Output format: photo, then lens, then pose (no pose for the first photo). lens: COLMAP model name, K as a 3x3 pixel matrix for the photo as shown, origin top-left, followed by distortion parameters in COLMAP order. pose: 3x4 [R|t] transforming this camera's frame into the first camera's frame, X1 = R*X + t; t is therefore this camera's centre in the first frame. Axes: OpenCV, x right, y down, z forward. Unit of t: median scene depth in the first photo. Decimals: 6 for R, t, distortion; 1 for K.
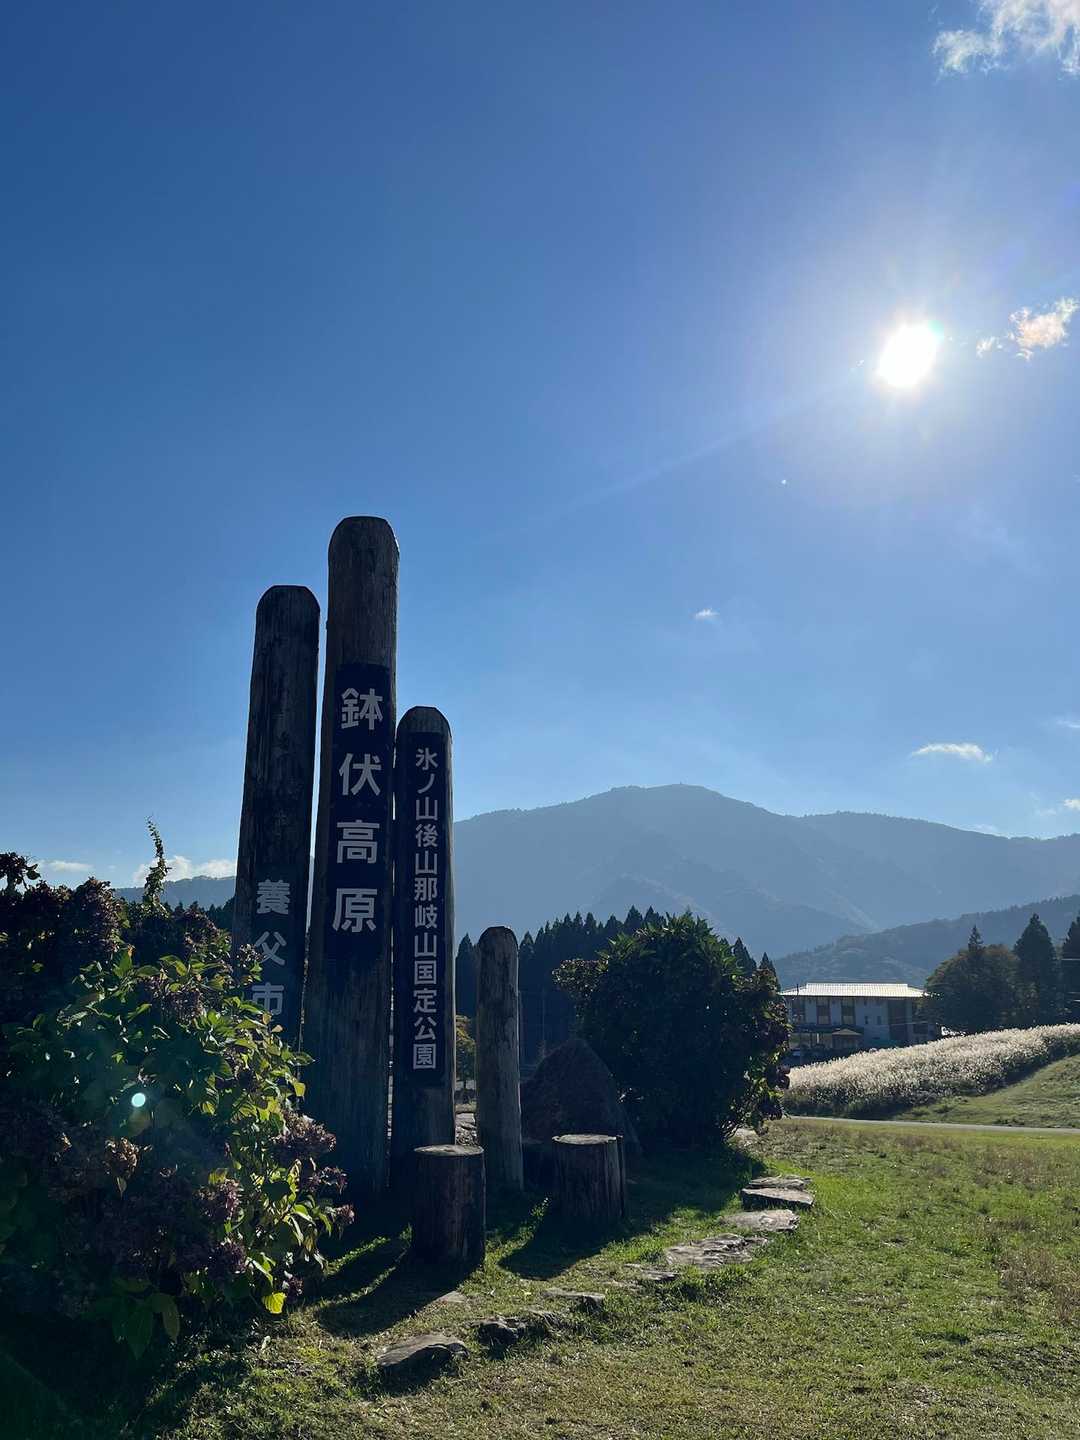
lens RADIAL K [[1077.0, 0, 540.0], [0, 1077.0, 720.0], [0, 0, 1]] dist [0.099253, -0.165508]
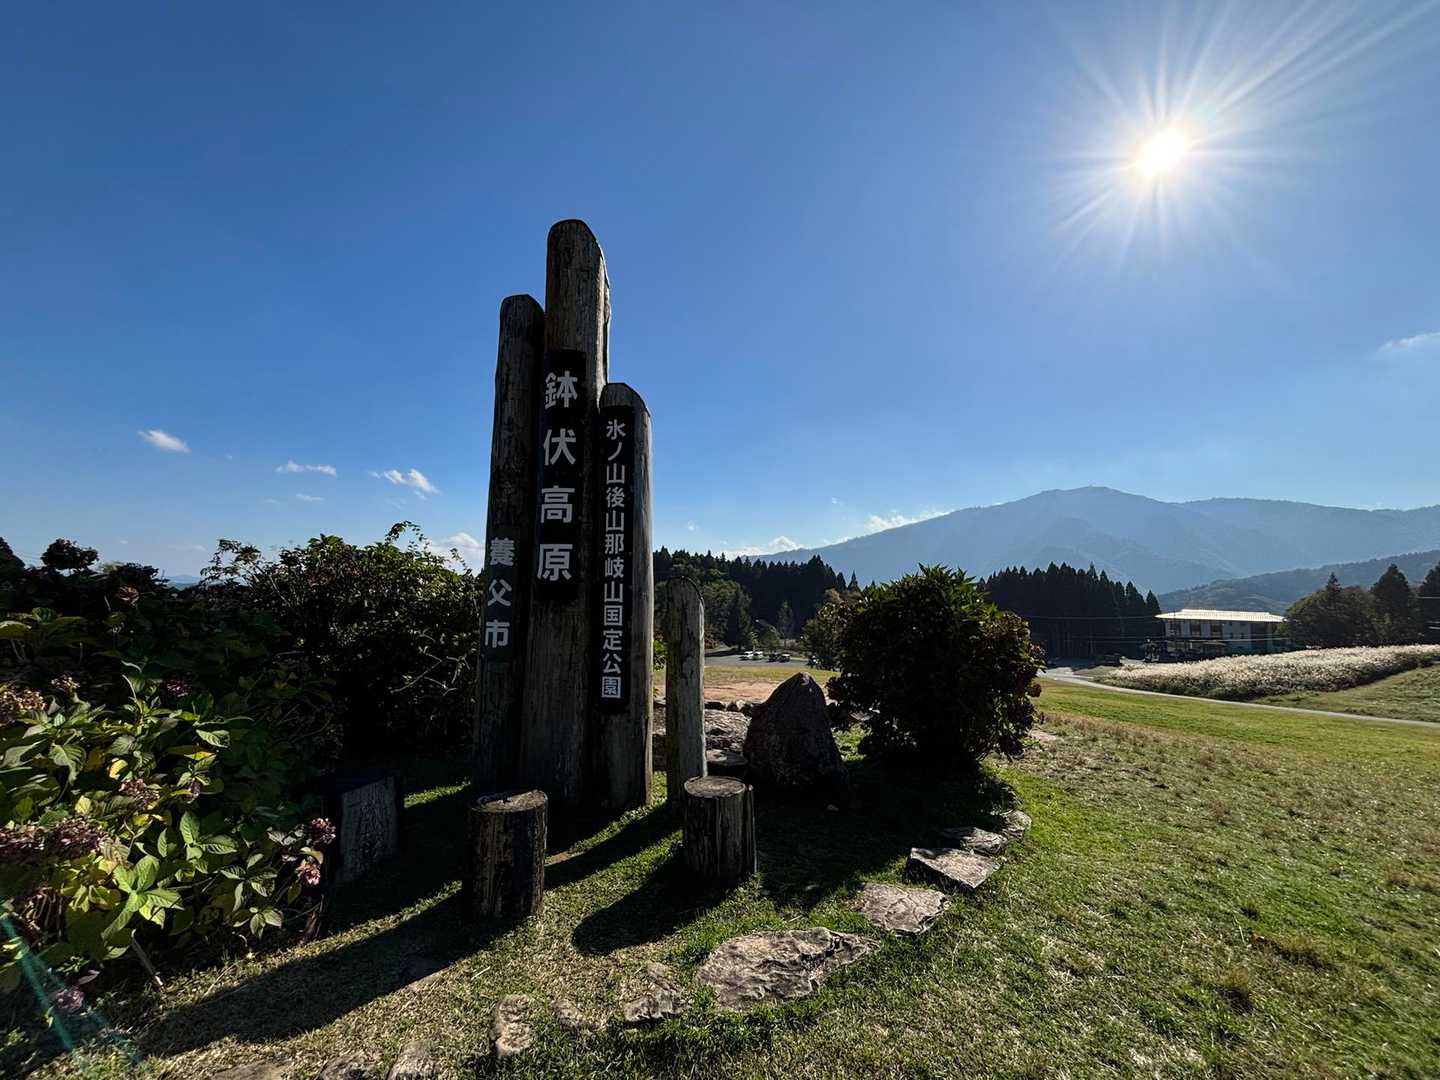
lens RADIAL K [[583.8, 0, 720.0], [0, 583.8, 540.0], [0, 0, 1]] dist [0.032916, -0.014029]
pose [[0.910514, -0.022615, -0.412858, 0.246942], [0.076331, 0.990535, 0.114081, 0.090662], [0.406371, -0.135386, 0.903623, 0.489969]]
